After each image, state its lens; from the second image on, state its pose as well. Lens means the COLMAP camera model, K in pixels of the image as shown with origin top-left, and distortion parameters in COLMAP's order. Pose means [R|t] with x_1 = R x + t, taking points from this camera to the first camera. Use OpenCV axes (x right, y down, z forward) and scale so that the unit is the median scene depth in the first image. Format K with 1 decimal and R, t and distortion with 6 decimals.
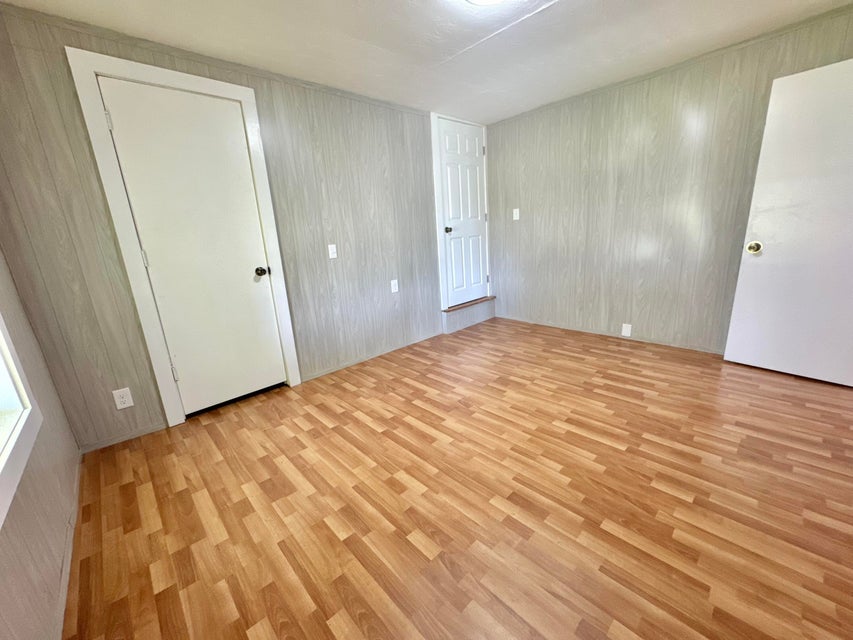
lens RADIAL K [[341.2, 0, 428.6], [0, 341.2, 320.8], [0, 0, 1]] dist [-0.002608, -0.000173]
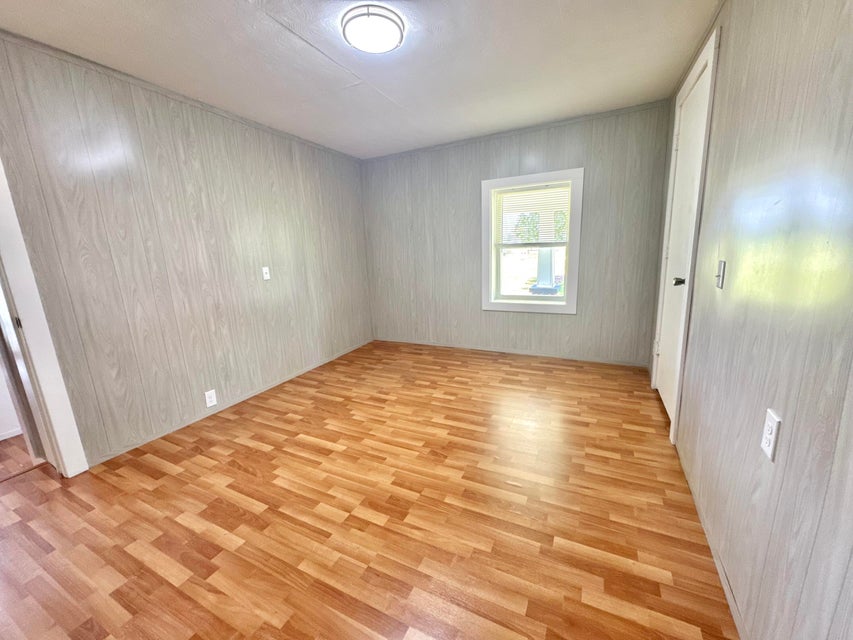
lens RADIAL K [[341.2, 0, 428.6], [0, 341.2, 319.7], [0, 0, 1]] dist [-0.002608, -0.000173]
pose [[-0.936258, 0.165599, -0.309834, 0.397937], [0.007976, 0.891726, 0.452505, -0.530056], [0.351221, 0.421190, -0.836207, 1.845669]]
